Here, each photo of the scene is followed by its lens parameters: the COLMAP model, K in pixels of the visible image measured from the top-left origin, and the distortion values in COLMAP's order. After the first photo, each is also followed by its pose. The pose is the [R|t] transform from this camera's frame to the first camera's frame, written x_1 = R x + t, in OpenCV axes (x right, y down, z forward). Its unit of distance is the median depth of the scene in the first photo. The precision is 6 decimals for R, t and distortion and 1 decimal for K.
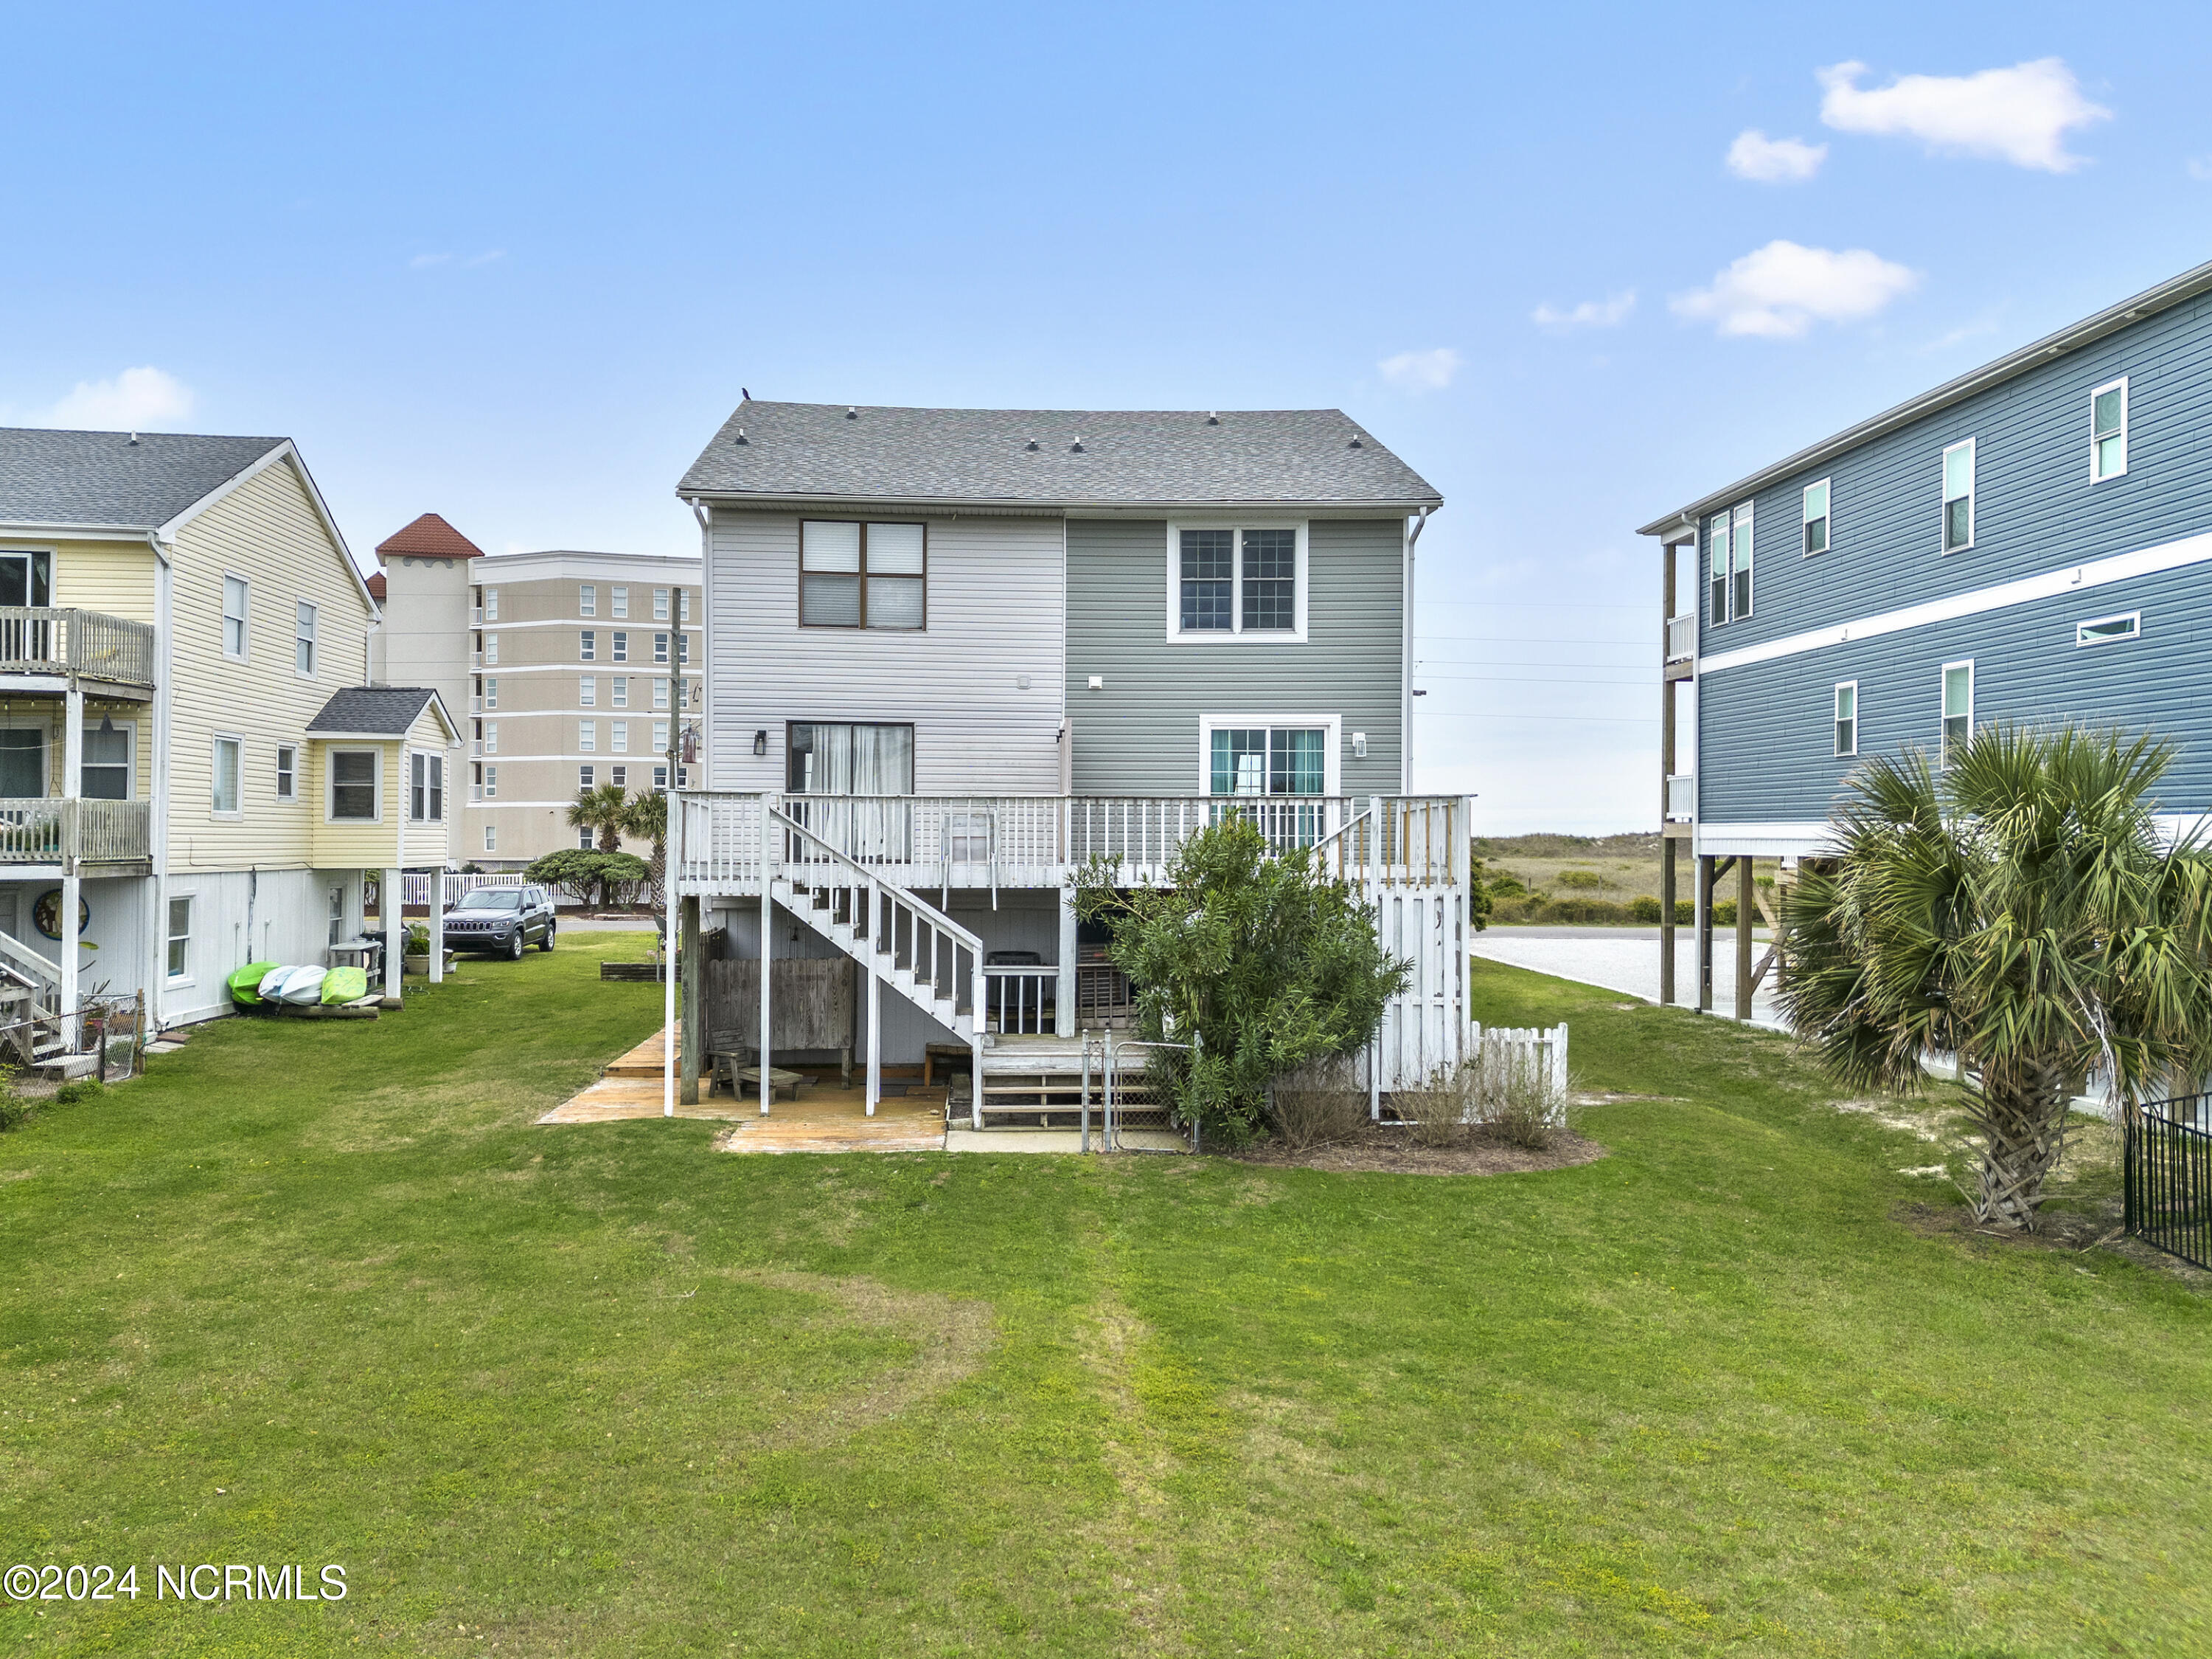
lens RADIAL K [[1757.5, 0, 1167.9], [0, 1757.5, 850.2], [0, 0, 1]] dist [0.070670, -0.014734]
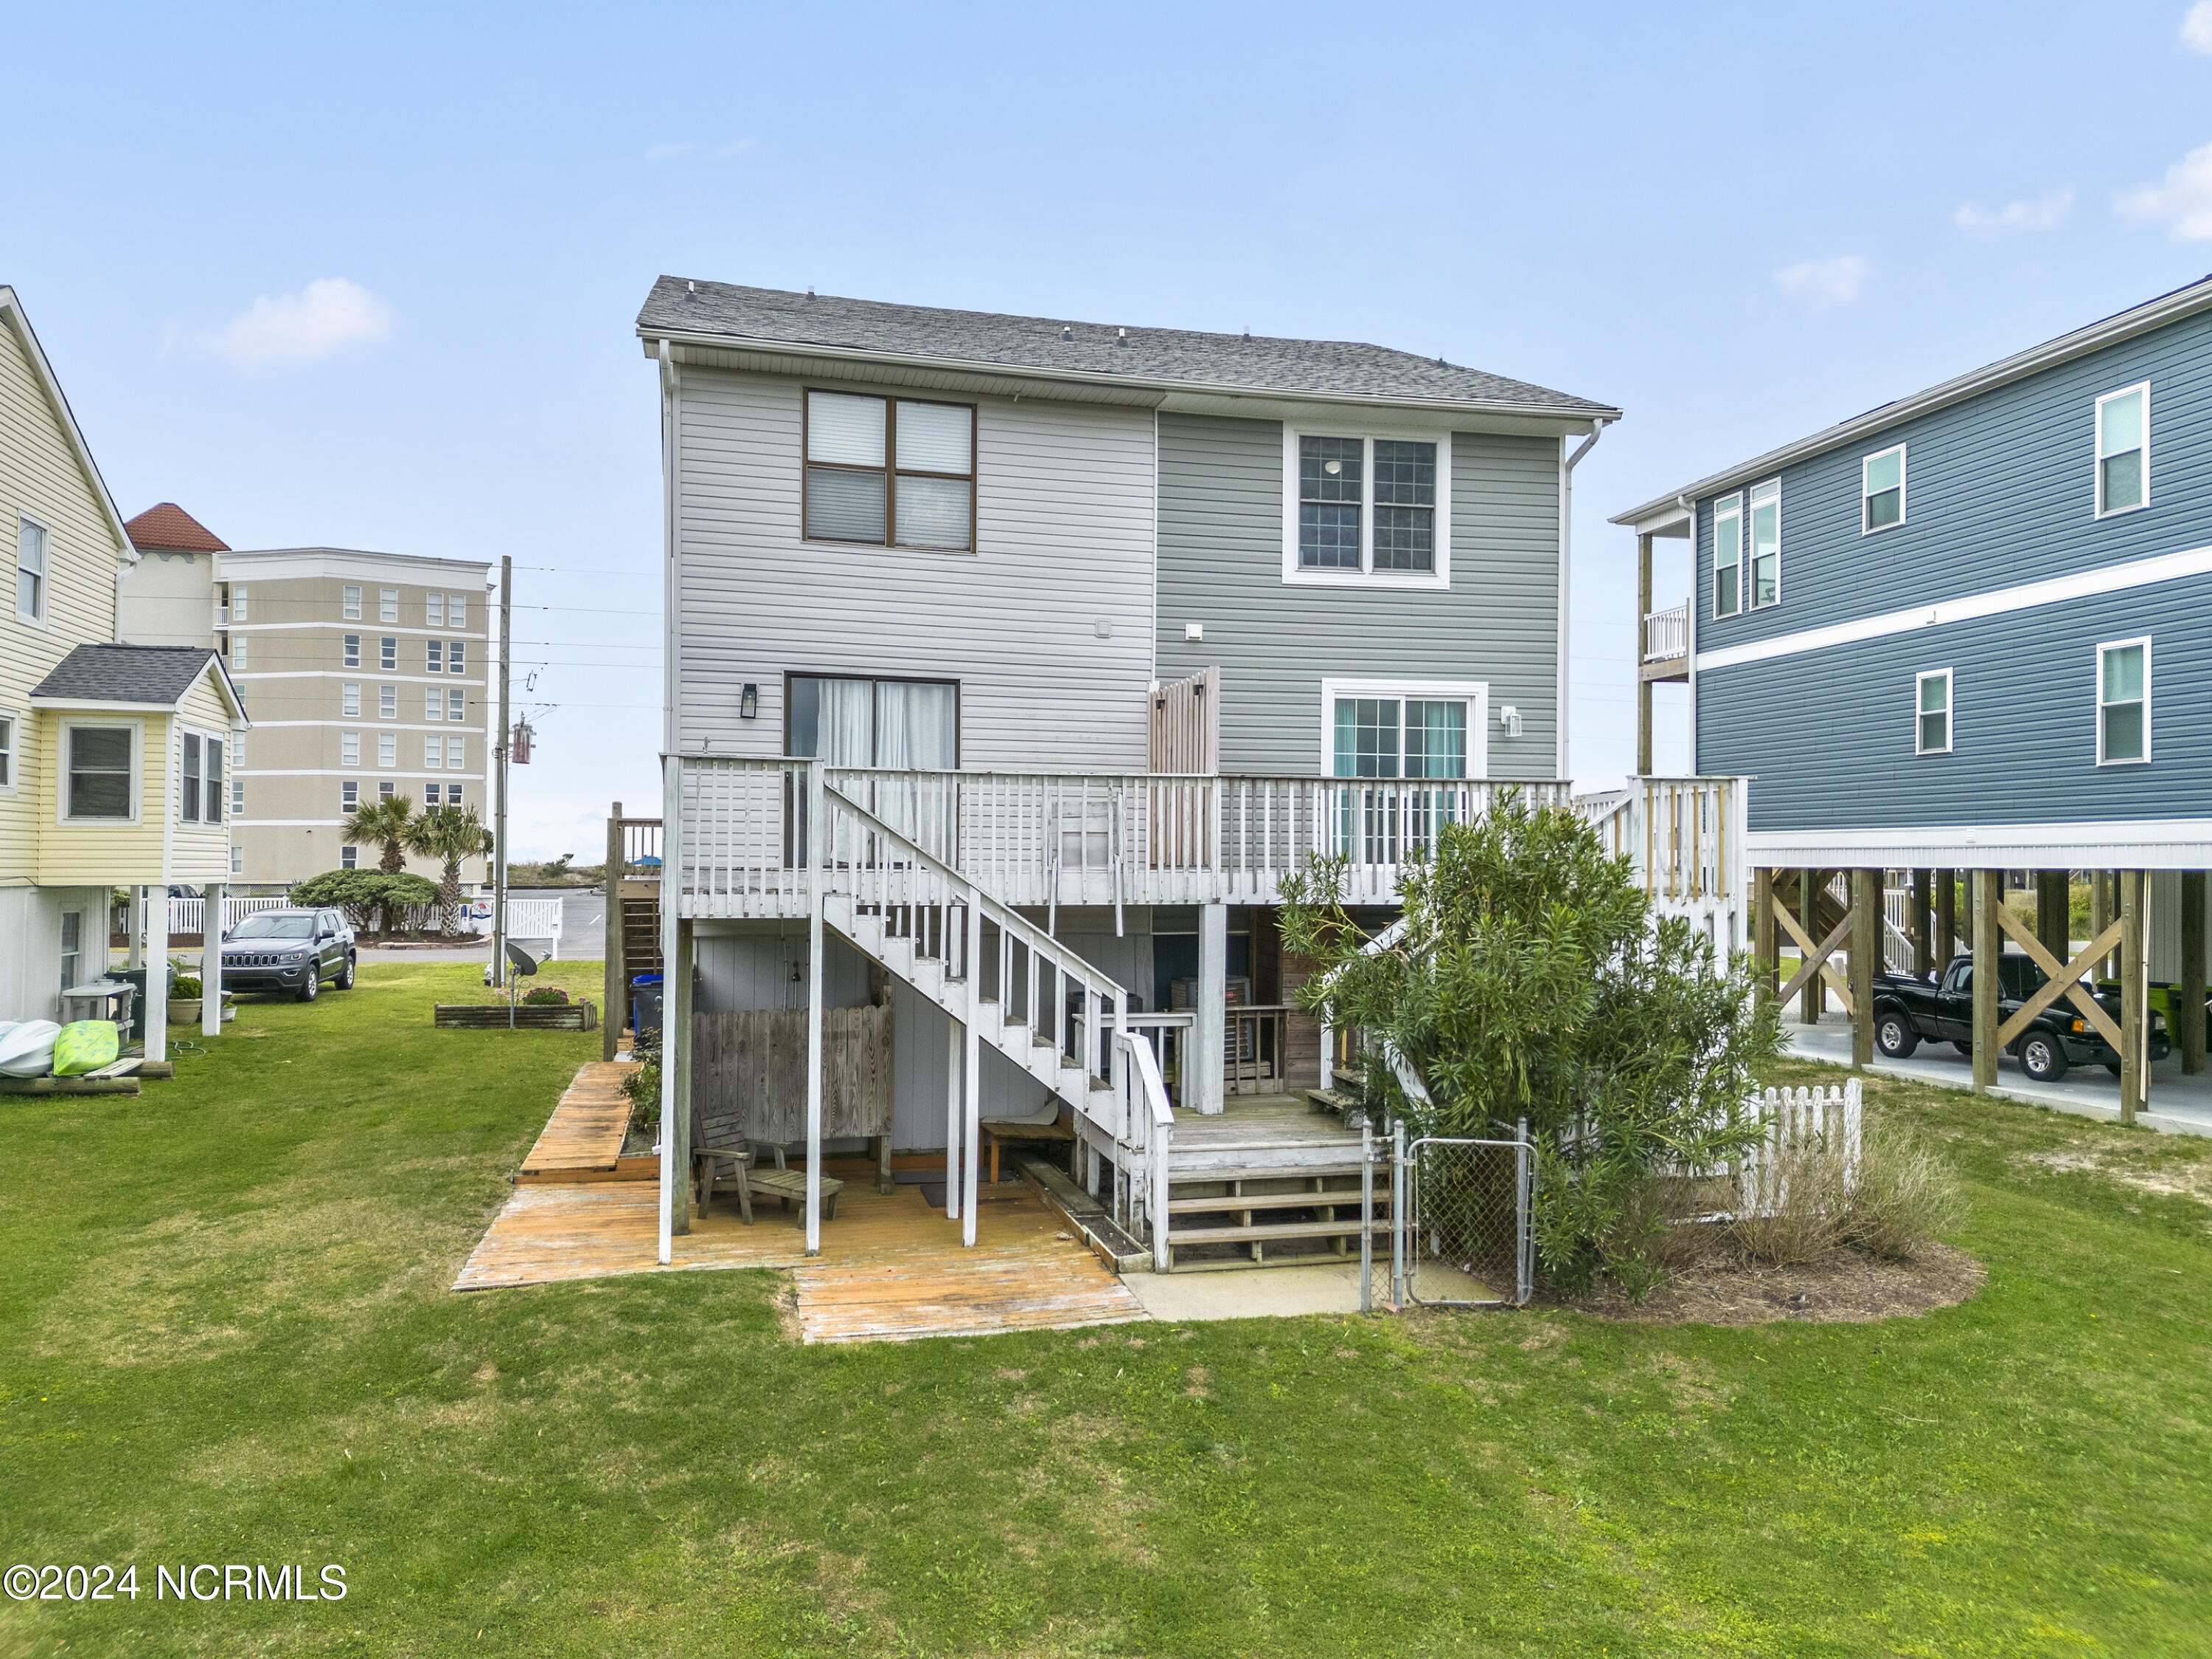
lens RADIAL K [[1571.0, 0, 1143.1], [0, 1571.0, 860.1], [0, 0, 1]] dist [0.062428, -0.041315]
pose [[0.986208, -0.000587, 0.165511, -0.174398], [0.002316, 0.999945, -0.010258, 0.009204], [-0.165496, 0.010499, 0.986155, 0.341714]]
